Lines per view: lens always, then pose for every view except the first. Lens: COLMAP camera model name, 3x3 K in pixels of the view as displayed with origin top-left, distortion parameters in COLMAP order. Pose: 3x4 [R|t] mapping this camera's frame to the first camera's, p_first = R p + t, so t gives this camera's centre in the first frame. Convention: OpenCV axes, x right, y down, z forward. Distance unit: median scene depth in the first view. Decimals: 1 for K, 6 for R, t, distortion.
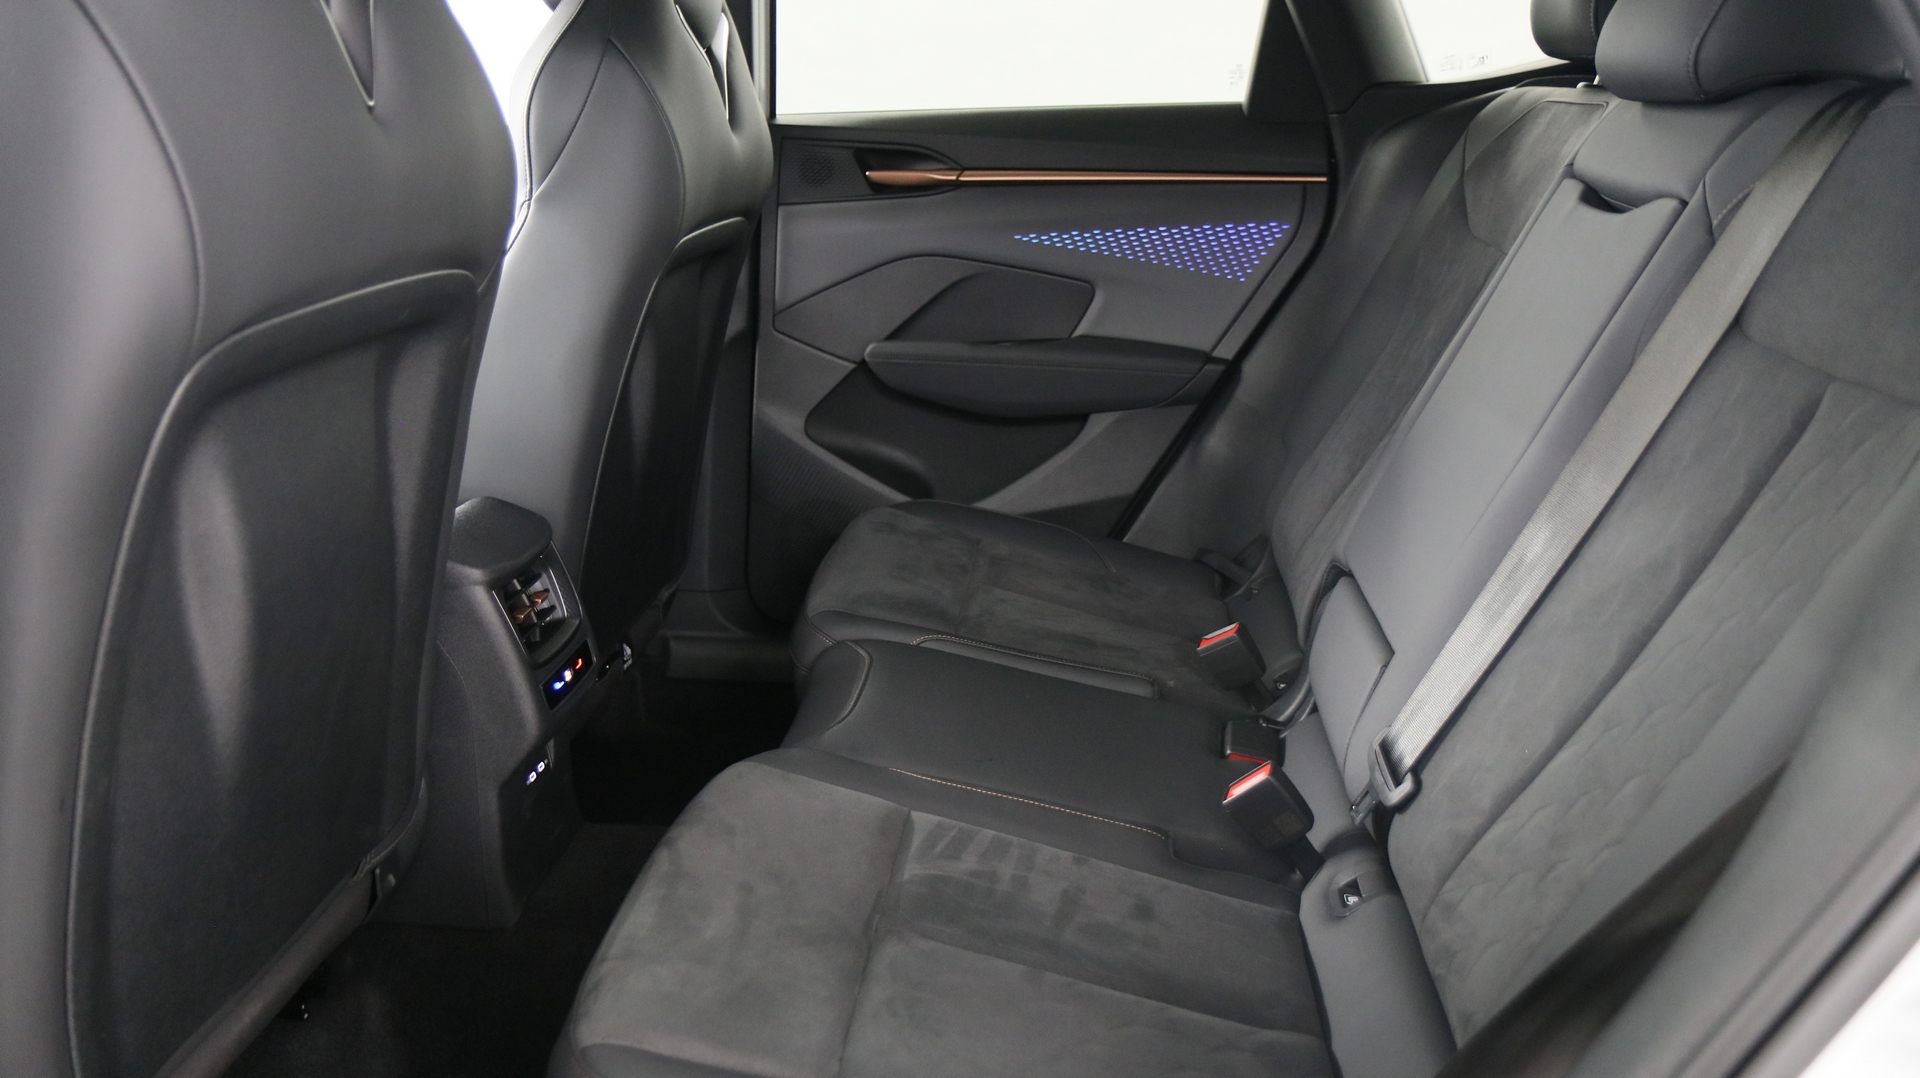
lens RADIAL K [[1443.3, 0, 956.5], [0, 1443.3, 536.7], [0, 0, 1]] dist [-0.025750, 0.020767]
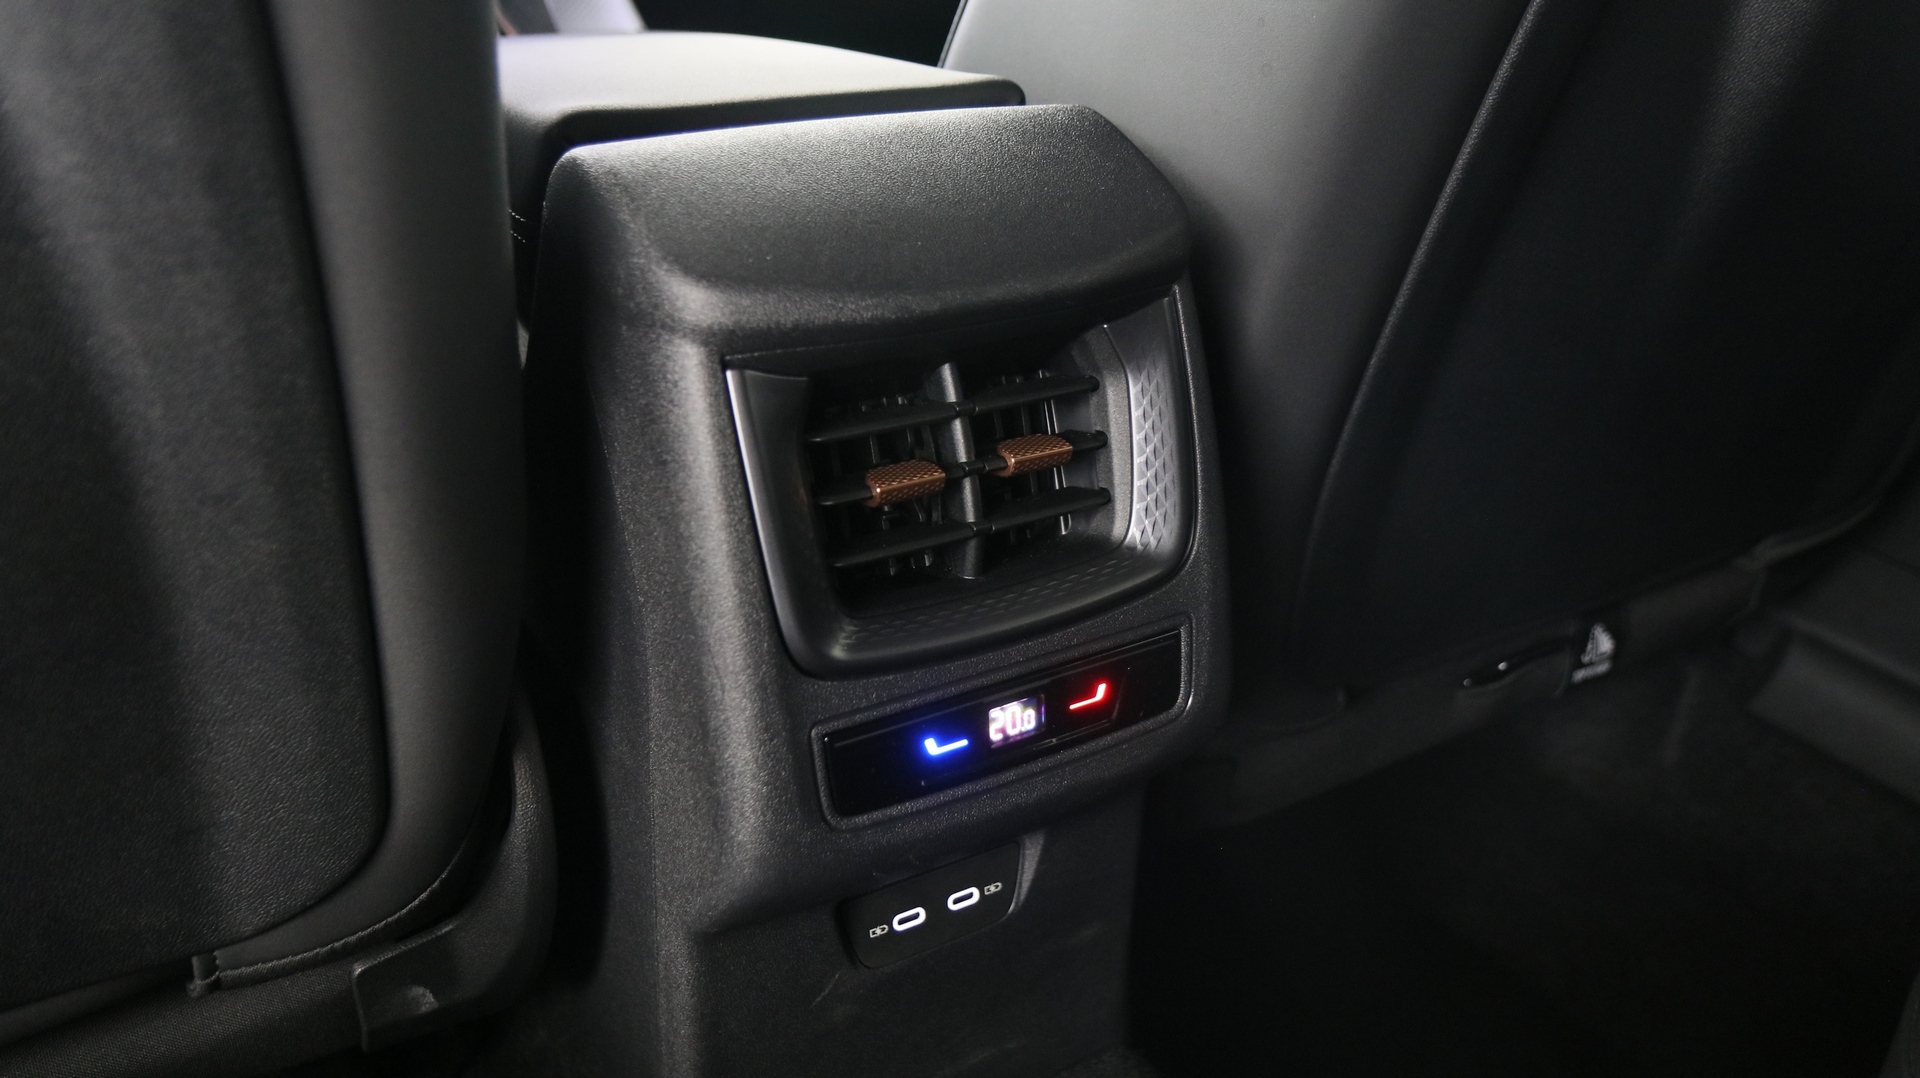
lens RADIAL K [[1443.3, 0, 958.5], [0, 1443.3, 538.4], [0, 0, 1]] dist [-0.025750, 0.020767]
pose [[0.595446, 0.384016, -0.705674, -0.054335], [-0.267107, 0.923025, 0.276911, -0.016458], [0.757693, 0.023605, 0.652185, 0.583617]]
